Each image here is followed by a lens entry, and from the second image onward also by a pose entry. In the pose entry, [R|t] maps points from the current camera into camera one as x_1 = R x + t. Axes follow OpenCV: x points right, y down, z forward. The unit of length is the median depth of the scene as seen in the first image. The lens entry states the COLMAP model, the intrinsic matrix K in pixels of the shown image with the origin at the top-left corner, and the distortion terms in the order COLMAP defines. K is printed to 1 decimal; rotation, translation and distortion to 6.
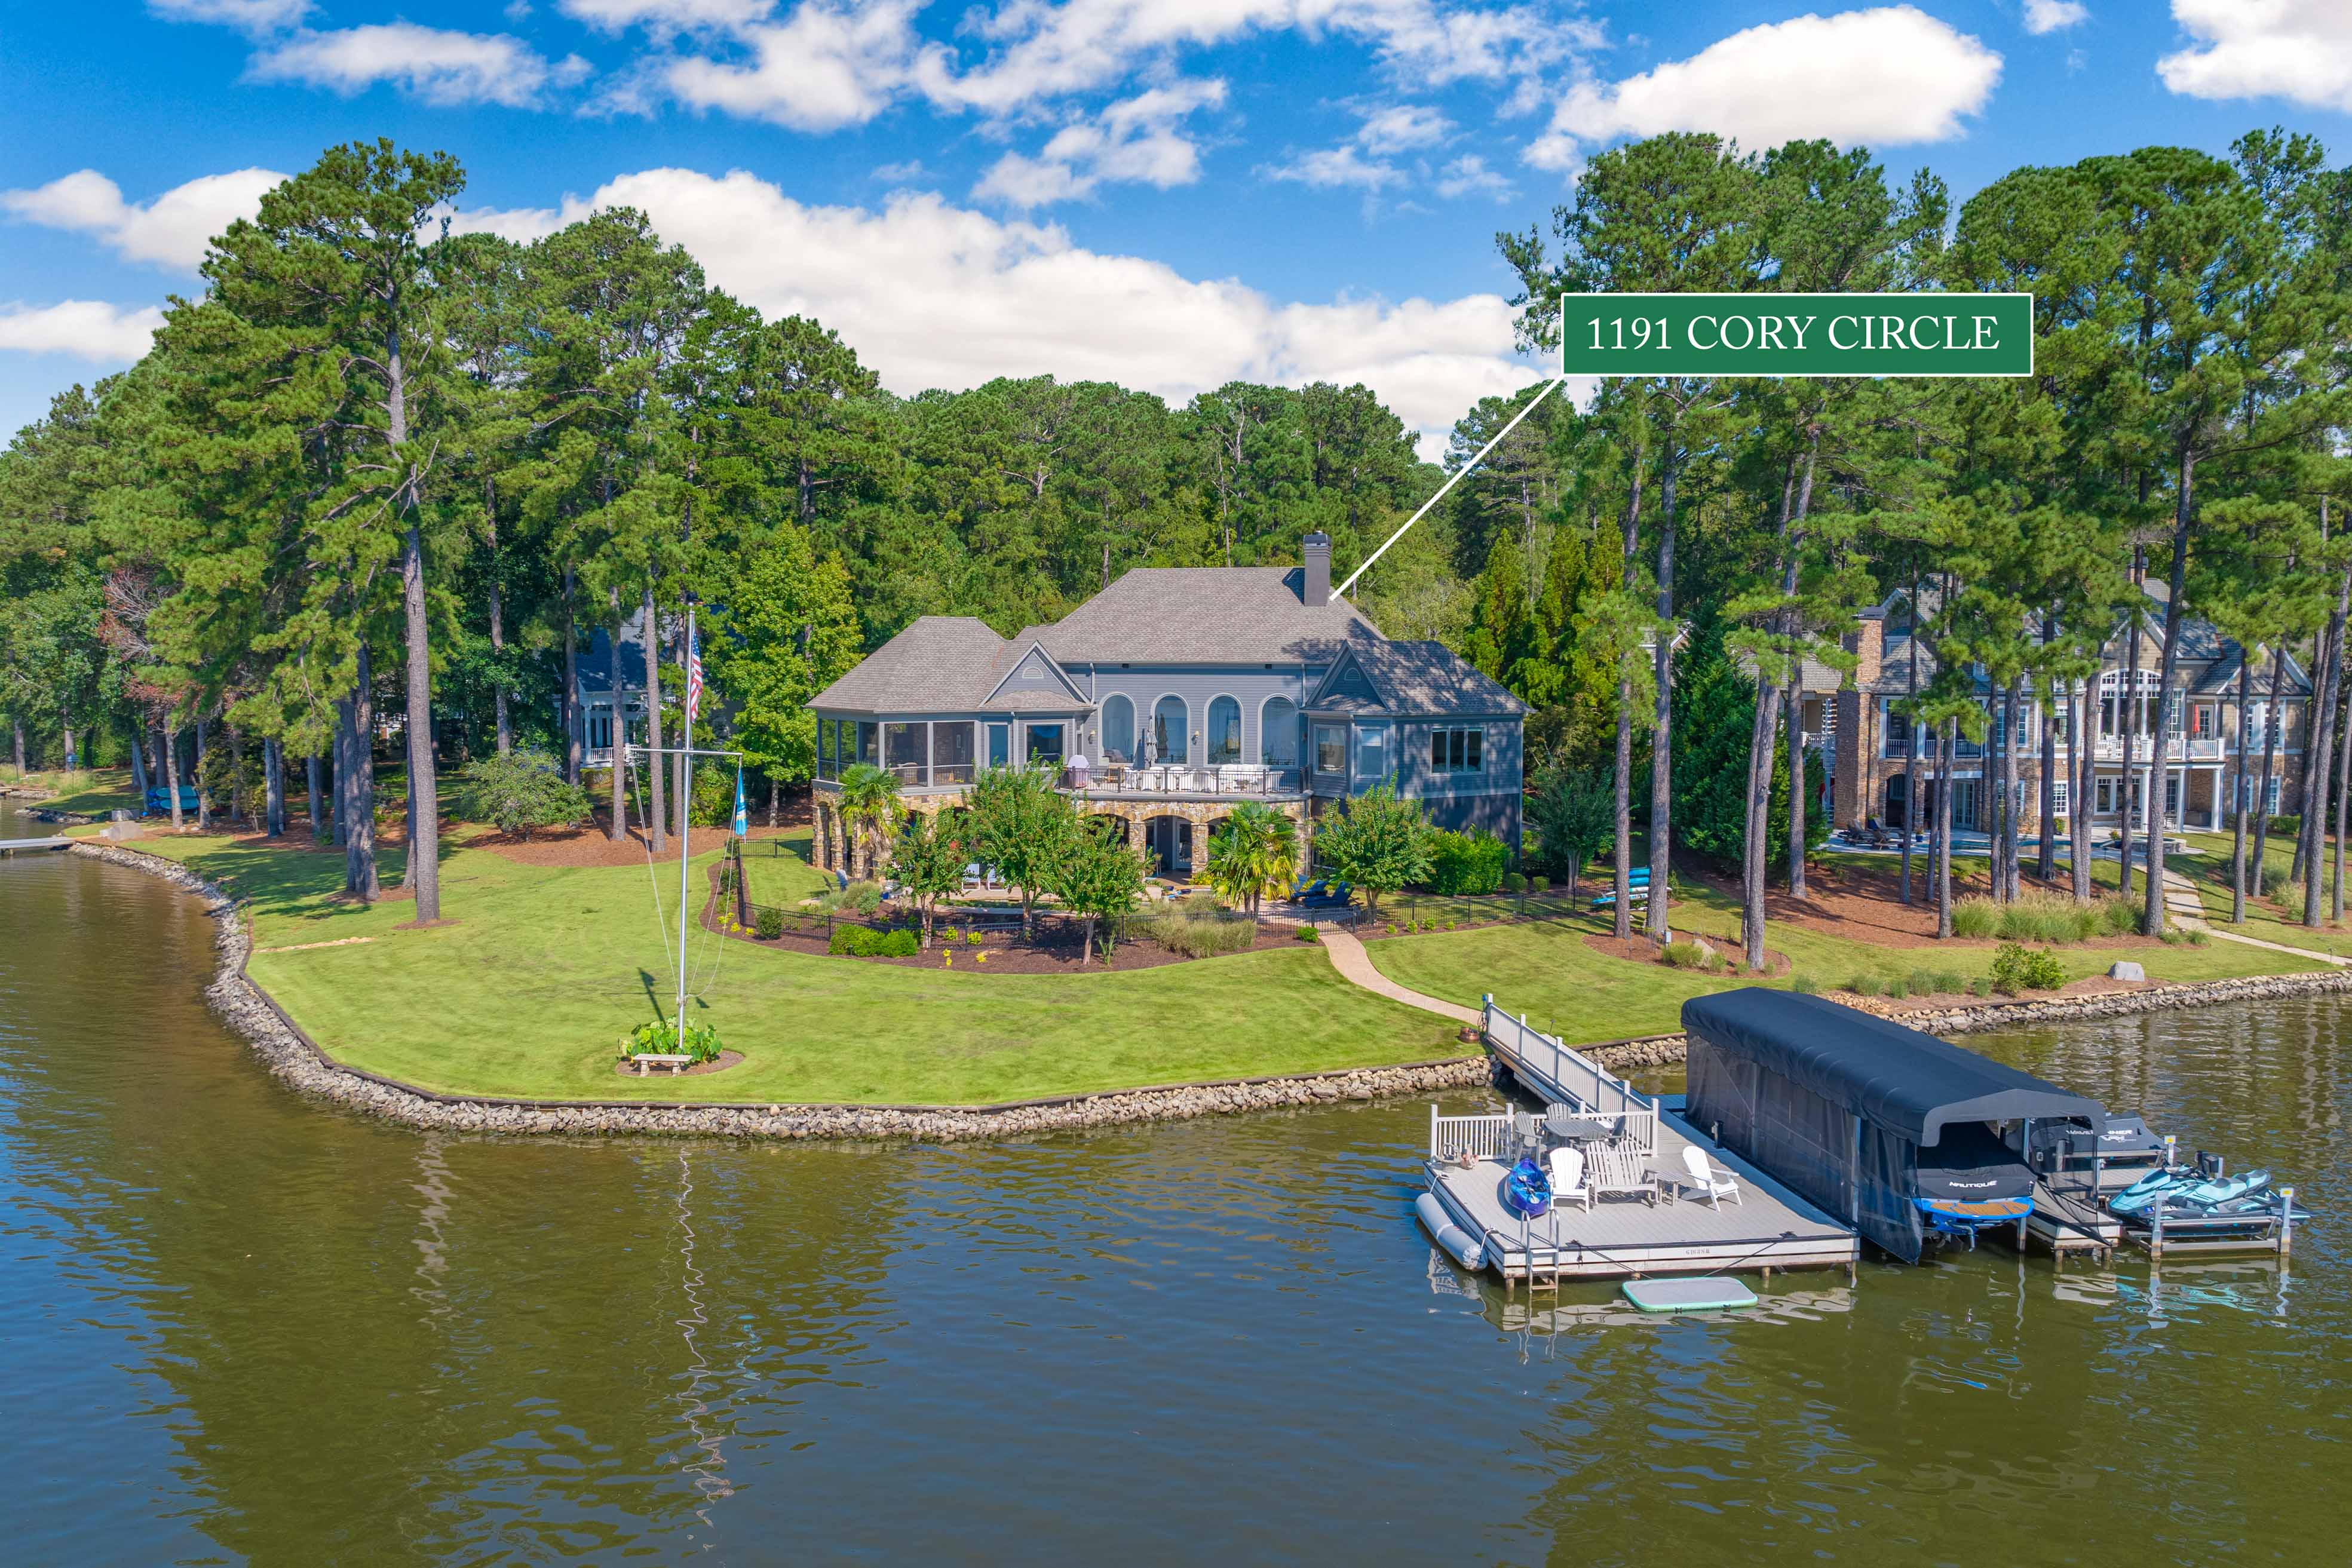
lens RADIAL K [[1645.8, 0, 1172.5], [0, 1645.8, 784.5], [0, 0, 1]] dist [0.000111, 0.000138]
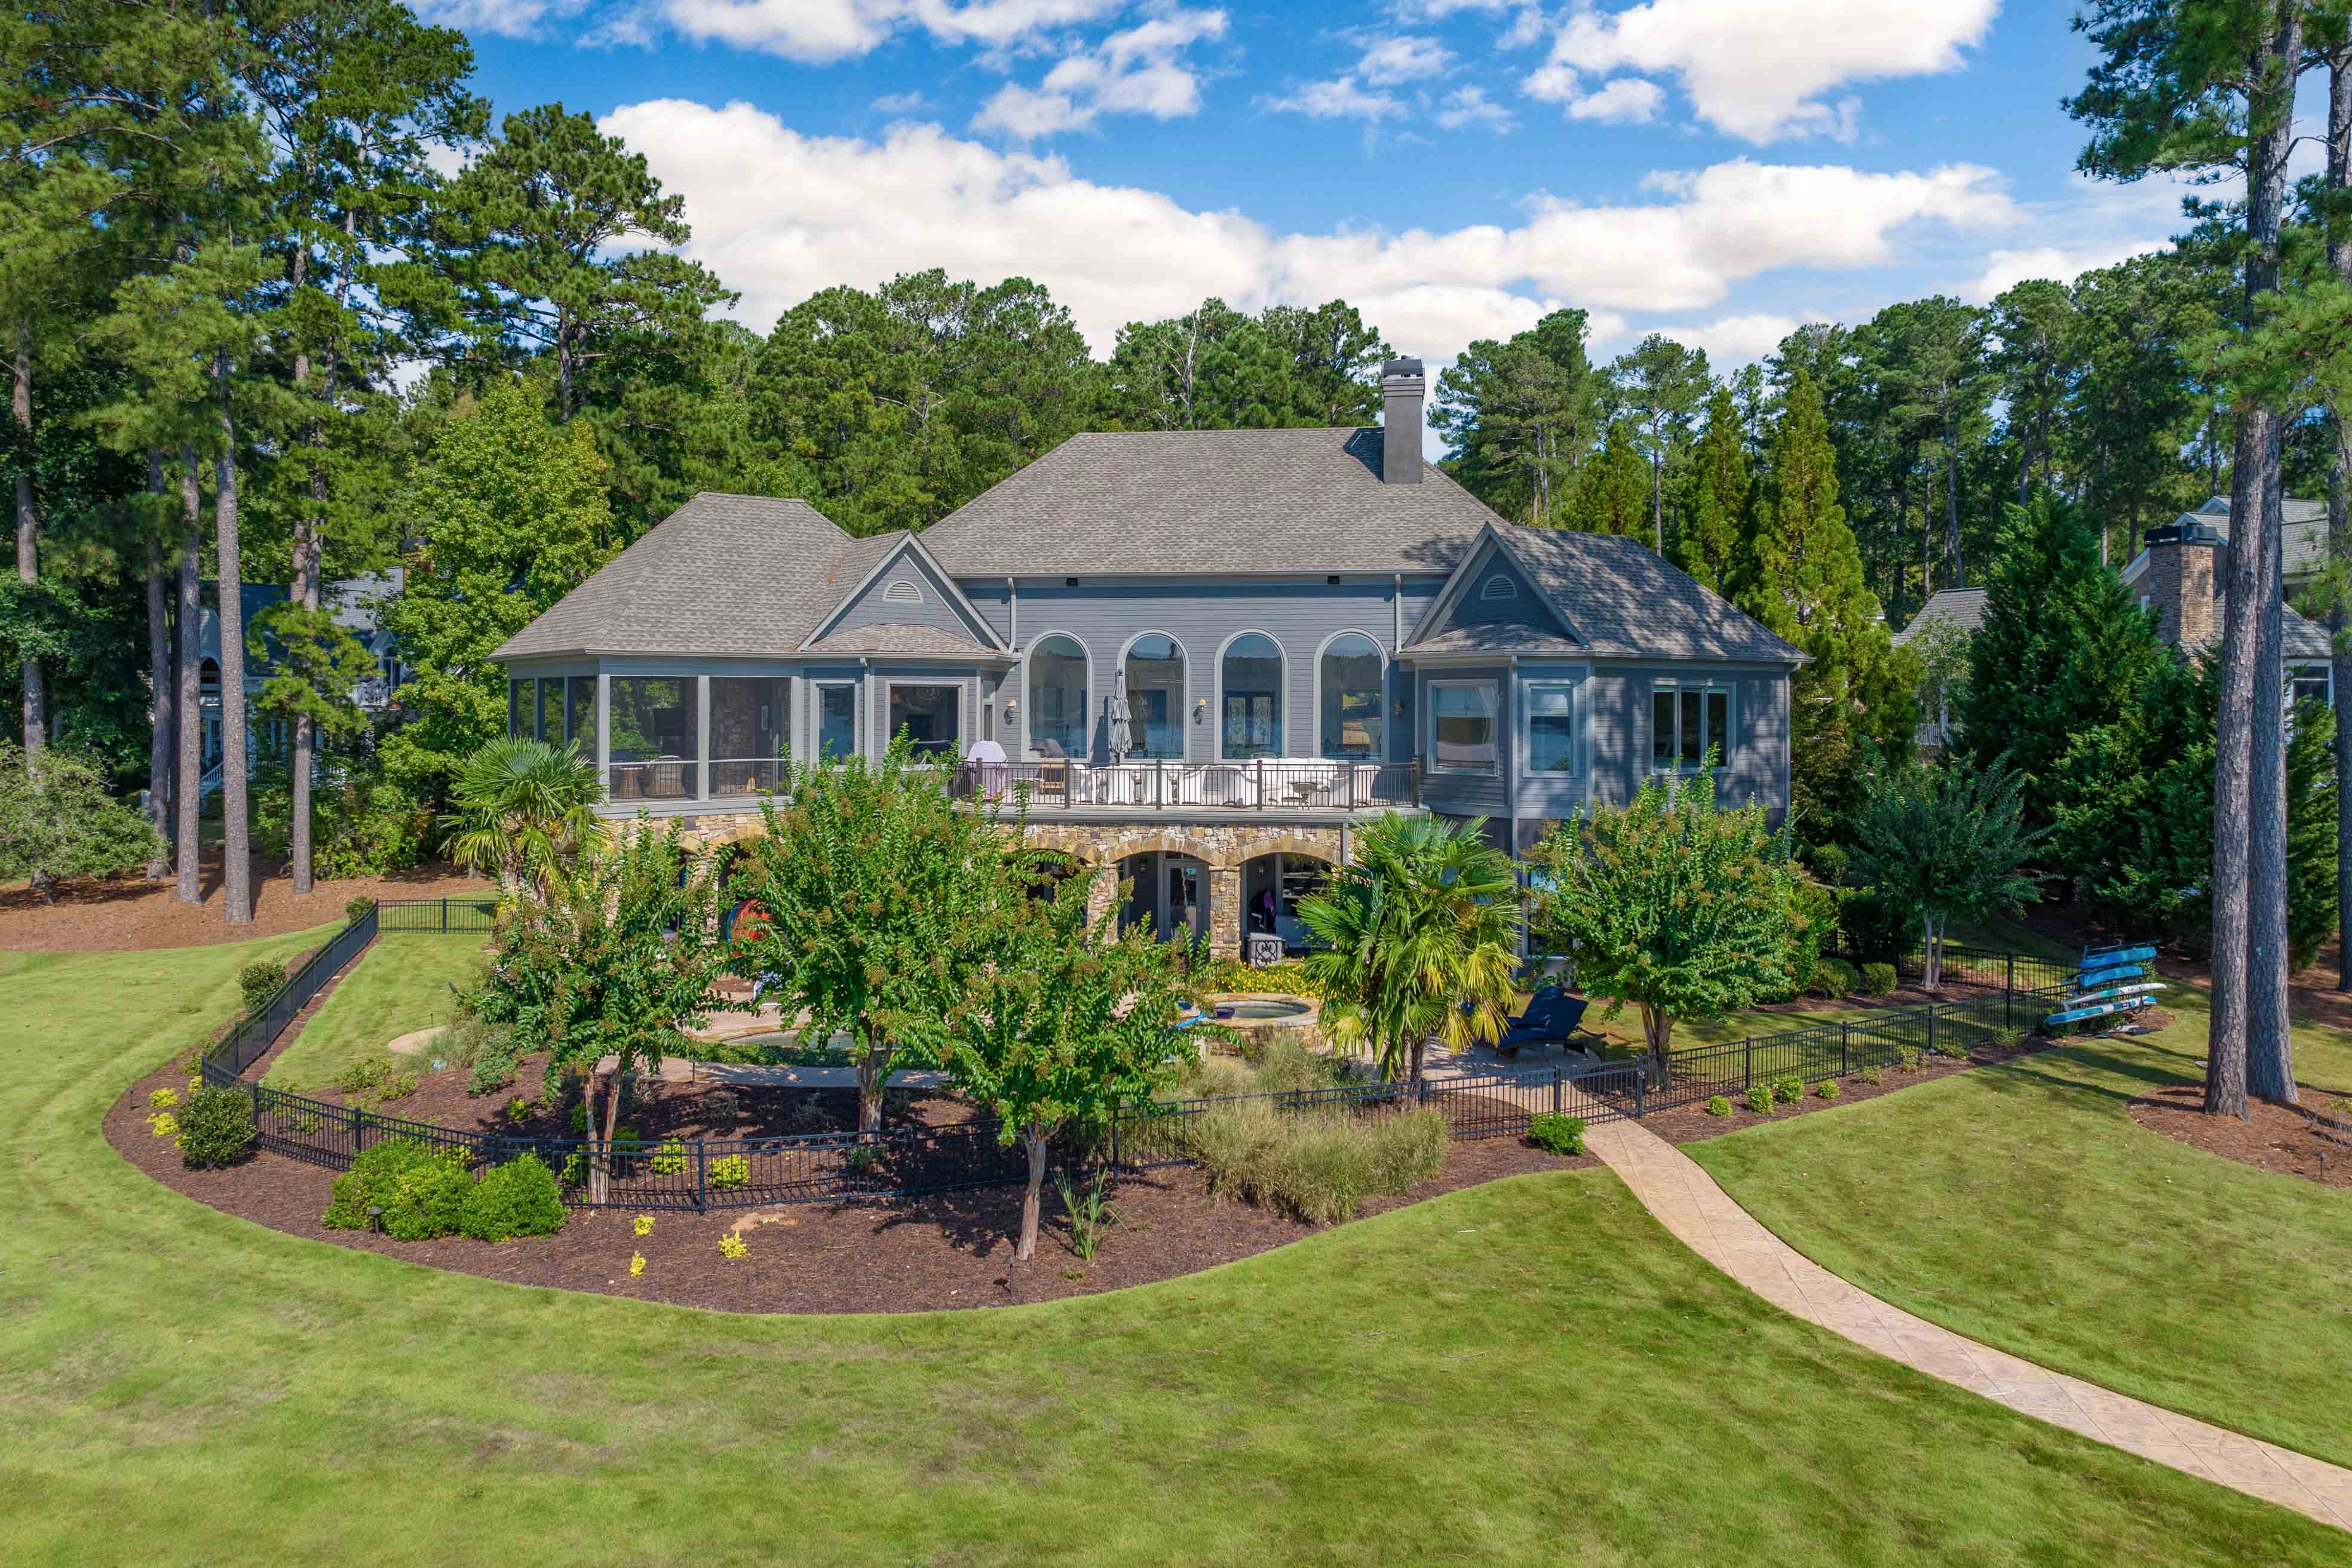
lens RADIAL K [[1645.8, 0, 1181.3], [0, 1645.8, 790.4], [0, 0, 1]] dist [0.000111, 0.000138]
pose [[0.997590, -0.003085, 0.069322, -0.031700], [0.004565, 0.999765, -0.021201, 0.010225], [-0.069241, 0.021466, 0.997369, 0.461833]]
